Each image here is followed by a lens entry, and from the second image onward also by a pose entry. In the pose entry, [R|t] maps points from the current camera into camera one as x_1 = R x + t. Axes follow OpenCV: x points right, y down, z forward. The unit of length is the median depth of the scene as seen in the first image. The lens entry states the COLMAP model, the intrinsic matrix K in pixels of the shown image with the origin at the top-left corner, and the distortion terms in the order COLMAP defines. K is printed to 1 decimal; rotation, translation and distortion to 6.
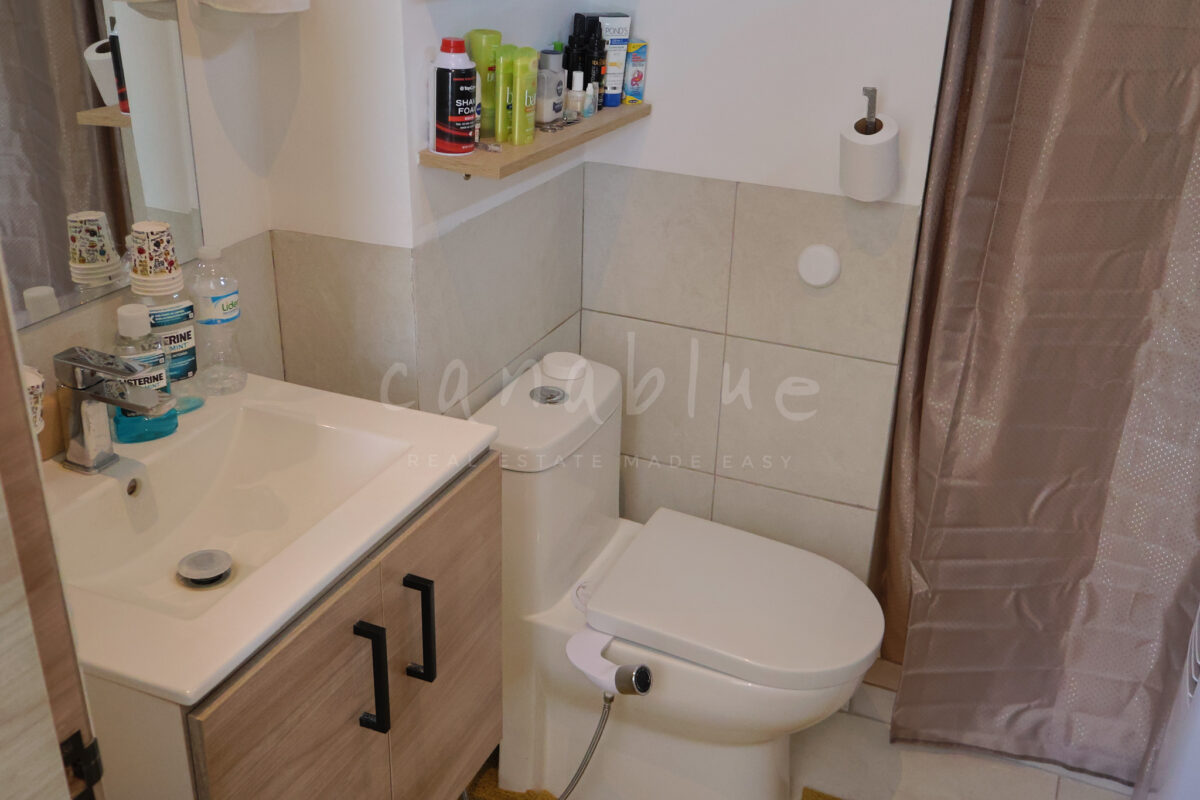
lens RADIAL K [[1193.6, 0, 599.8], [0, 1193.6, 399.5], [0, 0, 1]] dist [0.018053, 0.000000]
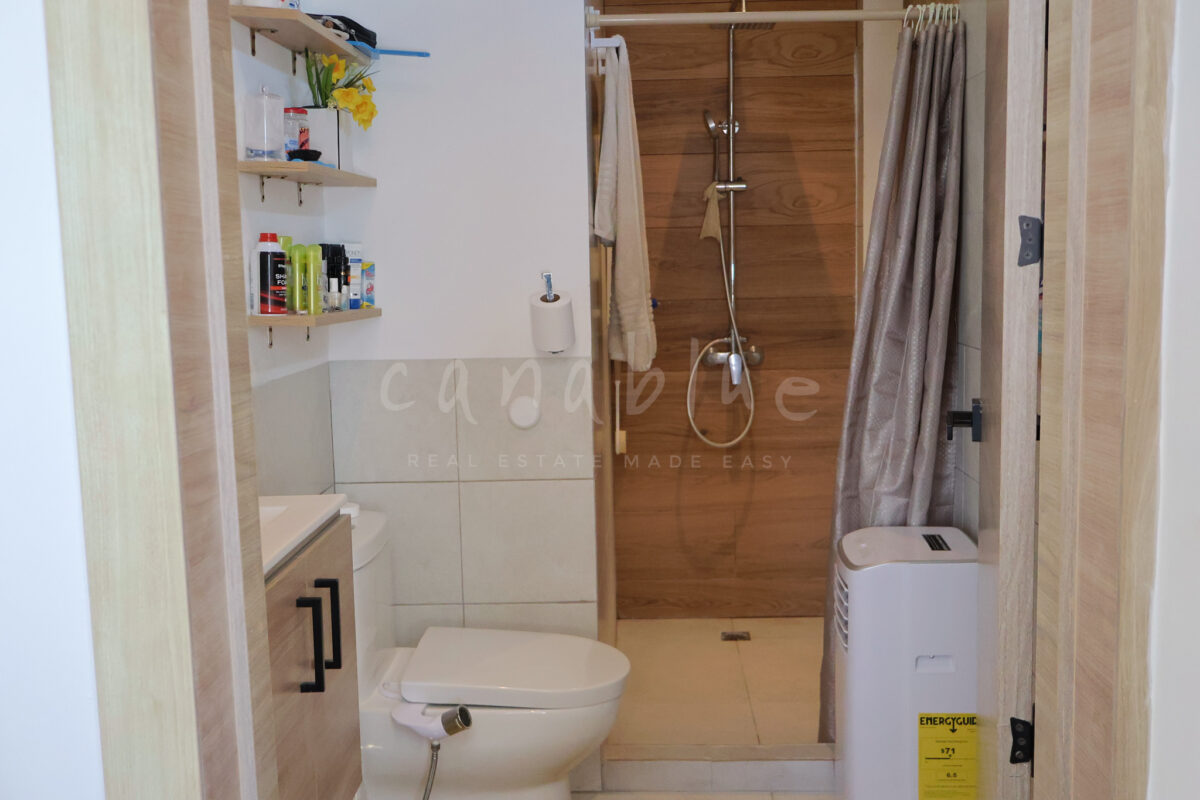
lens RADIAL K [[1193.6, 0, 599.8], [0, 1193.6, 399.5], [0, 0, 1]] dist [0.018053, 0.000000]
pose [[0.928561, -0.092205, 0.359544, -0.233273], [0.198066, 0.942304, -0.269874, 0.270070], [-0.313916, 0.321808, 0.893250, -0.235698]]
